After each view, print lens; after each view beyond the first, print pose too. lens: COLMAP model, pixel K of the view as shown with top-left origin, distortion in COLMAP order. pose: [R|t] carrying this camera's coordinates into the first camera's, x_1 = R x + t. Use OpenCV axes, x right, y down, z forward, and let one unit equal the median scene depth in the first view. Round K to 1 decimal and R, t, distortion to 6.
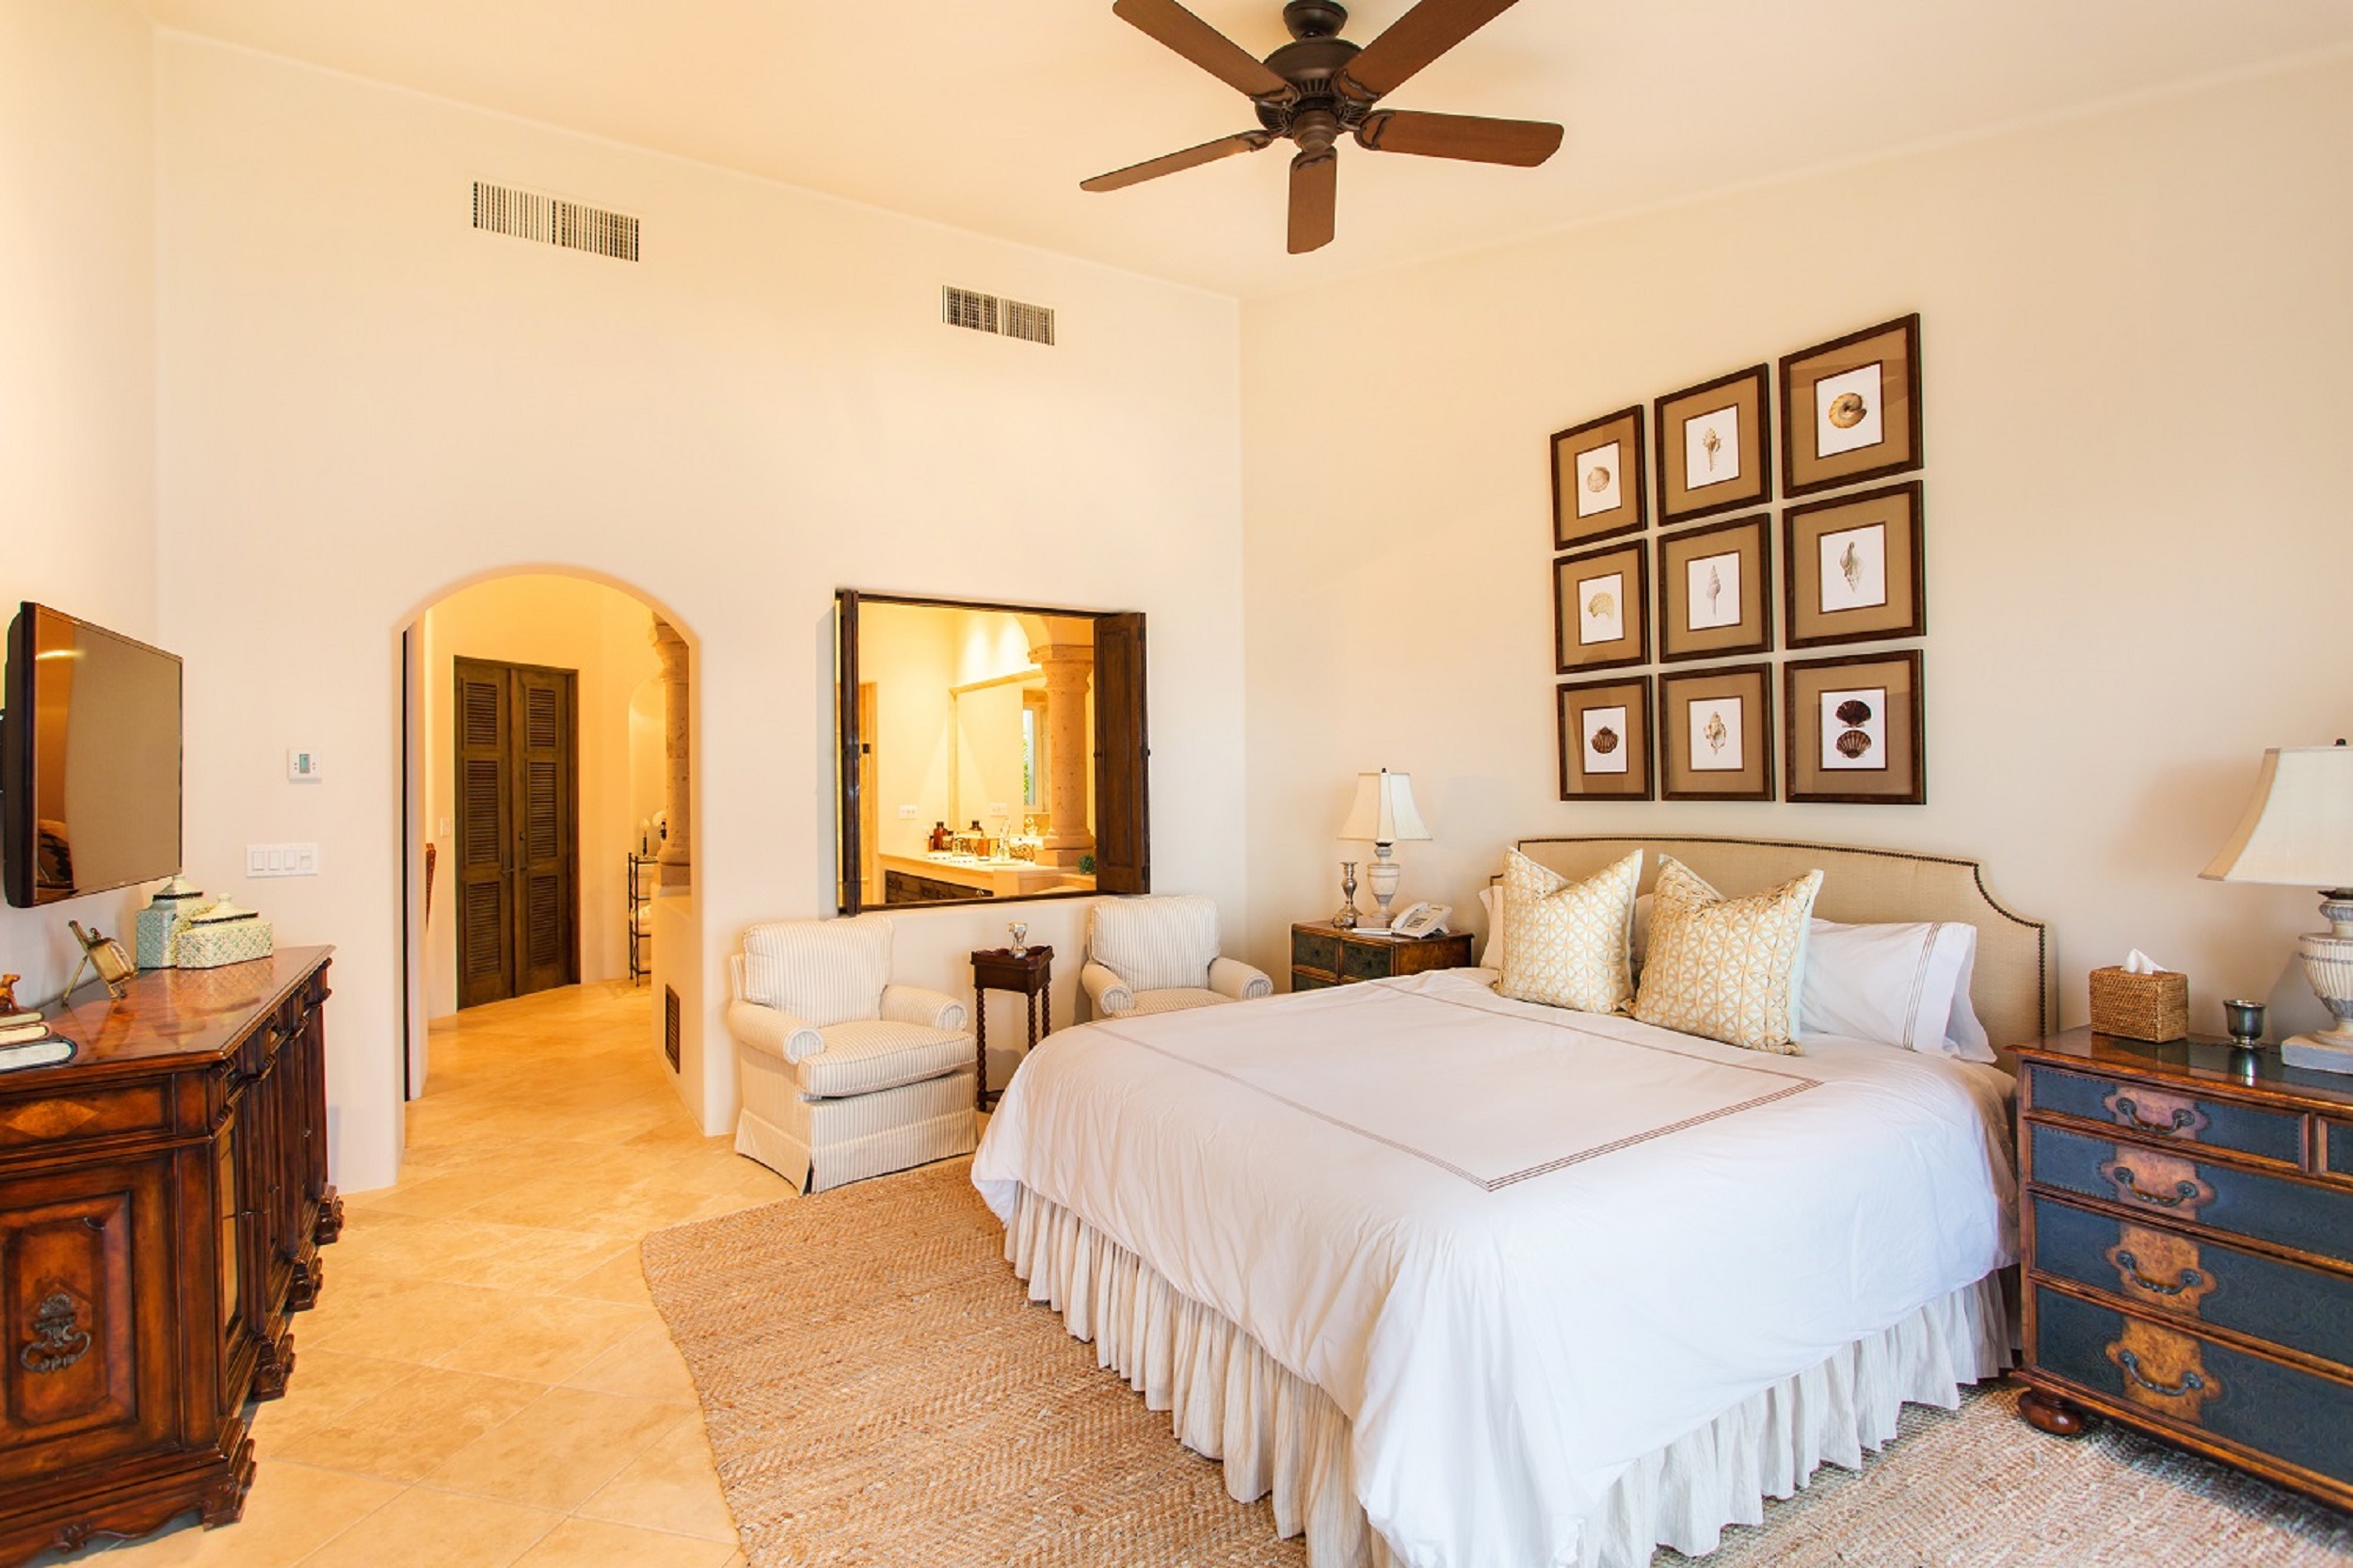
lens RADIAL K [[1062.1, 0, 1176.5], [0, 1062.1, 784.0], [0, 0, 1]] dist [0.000165, 0.000078]
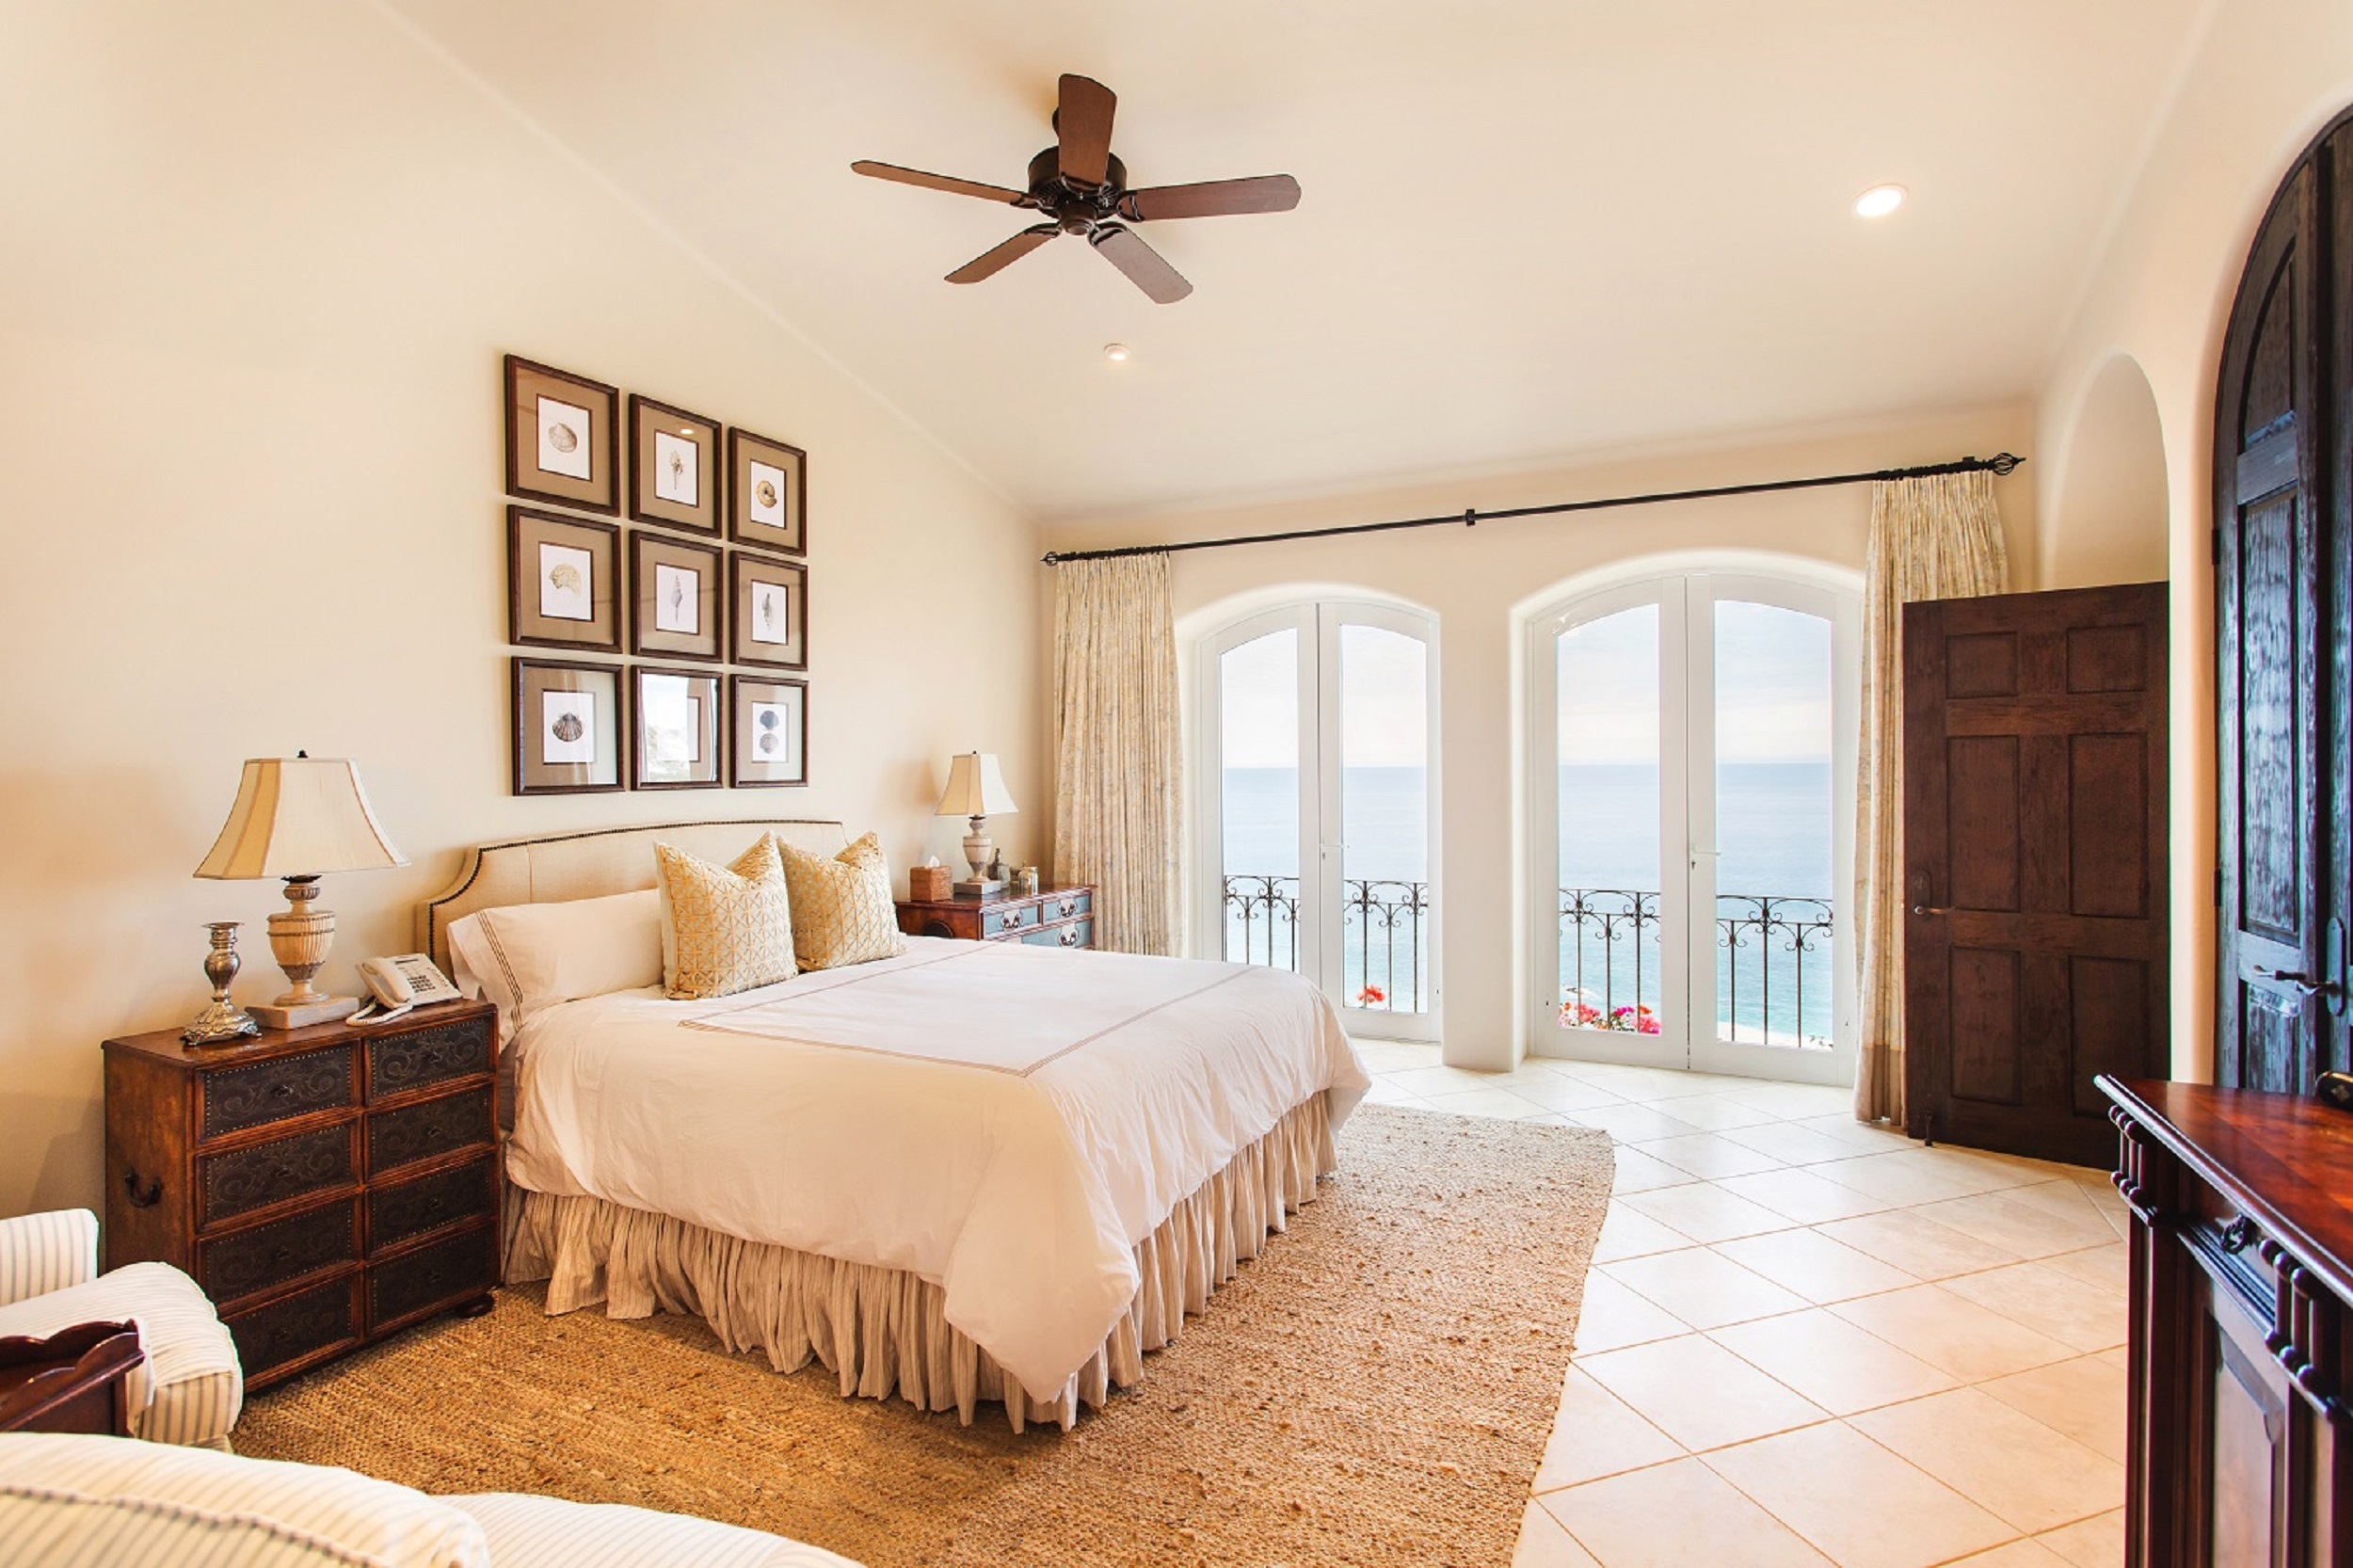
lens RADIAL K [[1163.8, 0, 1176.5], [0, 1163.8, 784.0], [0, 0, 1]] dist [-0.000799, -0.000132]
pose [[-0.518074, -0.001108, 0.855335, -0.756113], [0.016297, 0.999805, 0.011167, 0.004883], [-0.855180, 0.019724, -0.517955, 1.127558]]
